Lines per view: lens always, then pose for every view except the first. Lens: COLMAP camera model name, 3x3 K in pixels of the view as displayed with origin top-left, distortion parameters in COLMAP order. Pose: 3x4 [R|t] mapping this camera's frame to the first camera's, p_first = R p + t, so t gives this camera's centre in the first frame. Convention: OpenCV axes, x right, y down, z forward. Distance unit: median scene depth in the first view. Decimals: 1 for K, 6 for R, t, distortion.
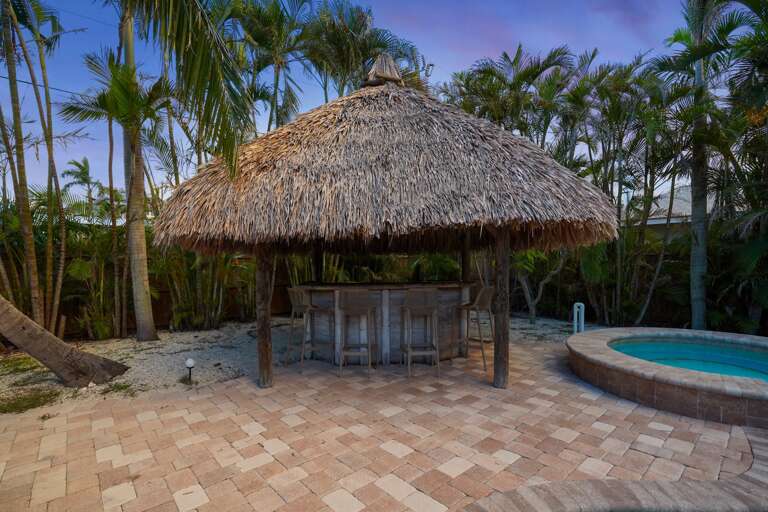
lens RADIAL K [[357.7, 0, 382.9], [0, 357.7, 260.4], [0, 0, 1]] dist [-0.066385, 0.027080]
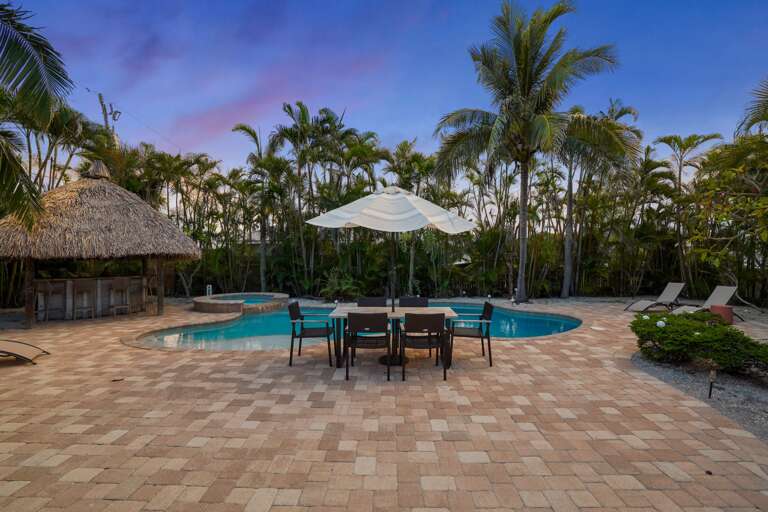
lens RADIAL K [[357.7, 0, 382.9], [0, 357.7, 260.4], [0, 0, 1]] dist [-0.066385, 0.027080]
pose [[0.680438, 0.001350, 0.732805, -0.326873], [-0.006570, 0.999969, 0.004258, -0.044596], [-0.732776, -0.007712, 0.680426, -1.473829]]
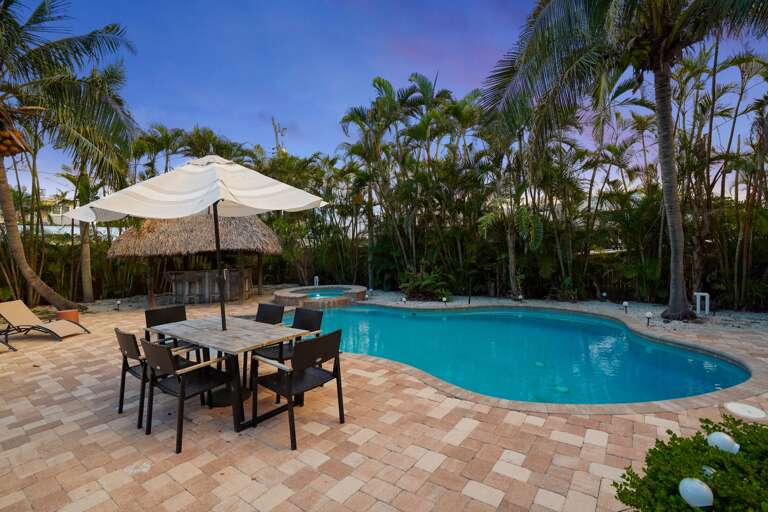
lens RADIAL K [[357.7, 0, 382.9], [0, 357.7, 260.4], [0, 0, 1]] dist [-0.066385, 0.027080]
pose [[0.974796, -0.028154, 0.221313, 0.638931], [0.021042, 0.999186, 0.034429, -0.052821], [-0.222102, -0.028904, 0.974595, -1.575972]]
